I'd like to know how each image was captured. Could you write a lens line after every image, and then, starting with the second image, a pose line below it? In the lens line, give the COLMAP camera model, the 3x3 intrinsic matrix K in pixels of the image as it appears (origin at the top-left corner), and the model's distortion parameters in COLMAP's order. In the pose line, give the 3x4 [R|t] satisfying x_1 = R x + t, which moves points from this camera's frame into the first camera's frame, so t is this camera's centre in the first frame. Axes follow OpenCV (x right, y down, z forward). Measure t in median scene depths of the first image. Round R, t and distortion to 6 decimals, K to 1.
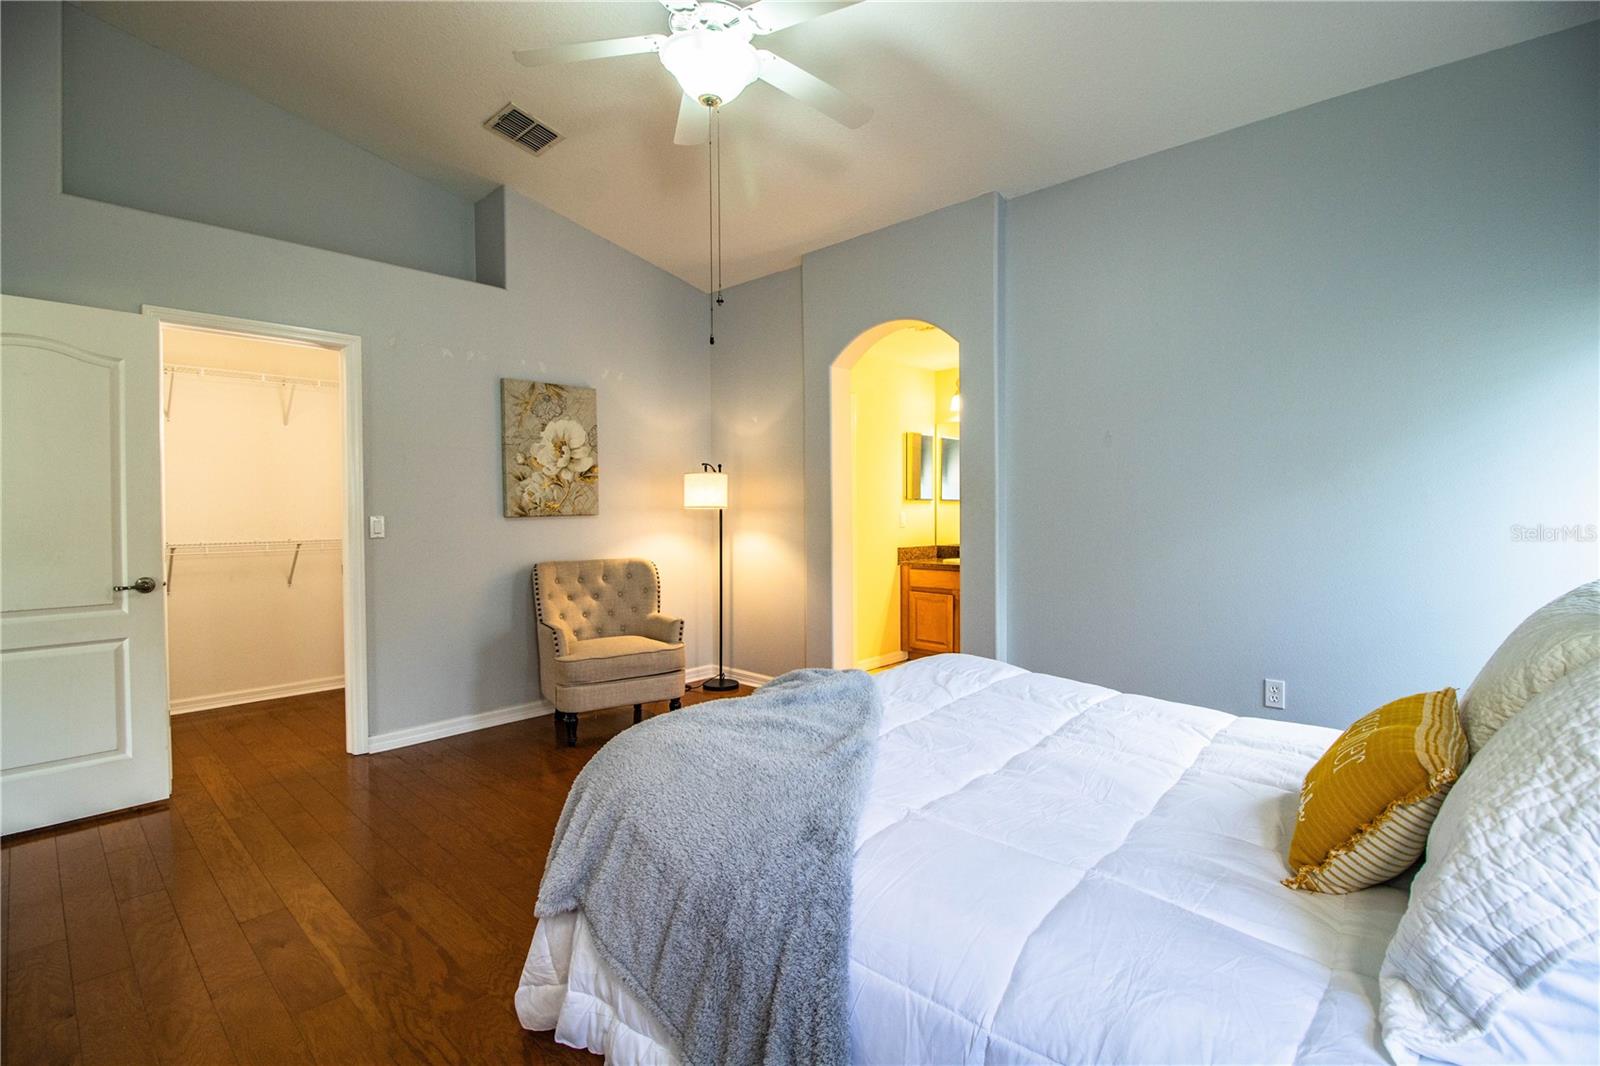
lens RADIAL K [[736.9, 0, 809.8], [0, 736.9, 522.4], [0, 0, 1]] dist [-0.001817, -0.011858]
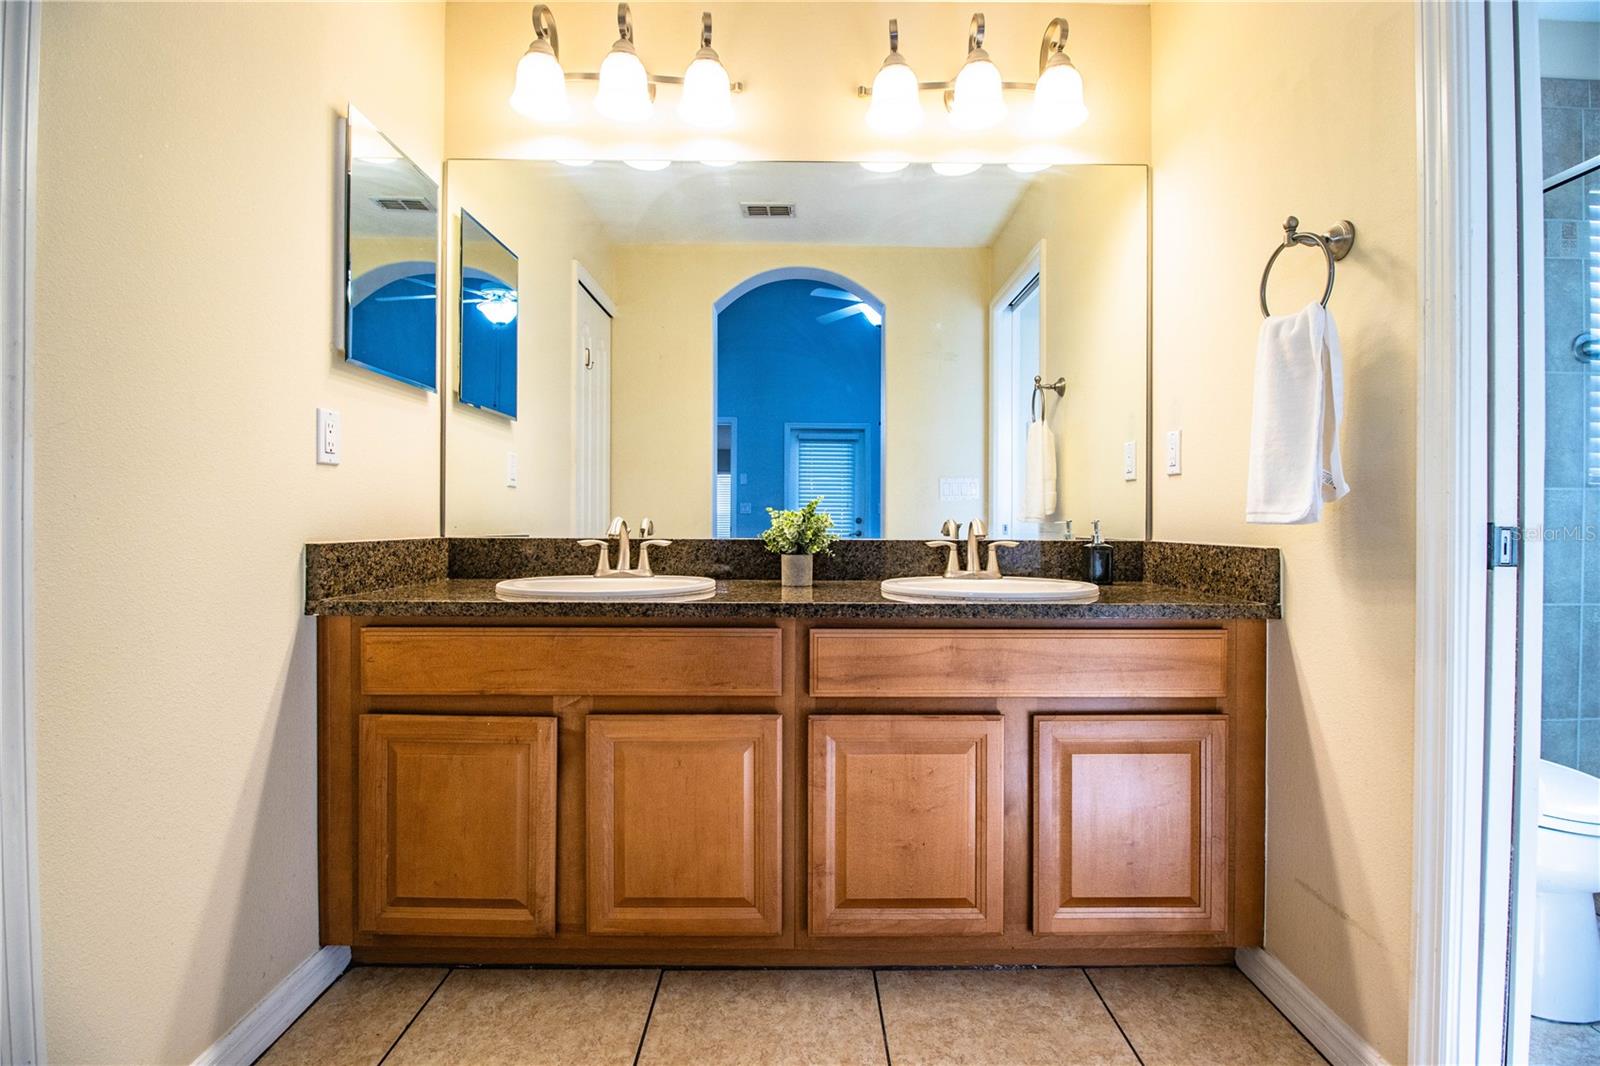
lens RADIAL K [[736.9, 0, 805.9], [0, 736.9, 517.4], [0, 0, 1]] dist [-0.001817, -0.011858]
pose [[0.731456, 0.005551, 0.681866, 0.073343], [-0.001274, 0.999976, -0.006775, 0.025755], [-0.681888, 0.004086, 0.731445, 0.703320]]
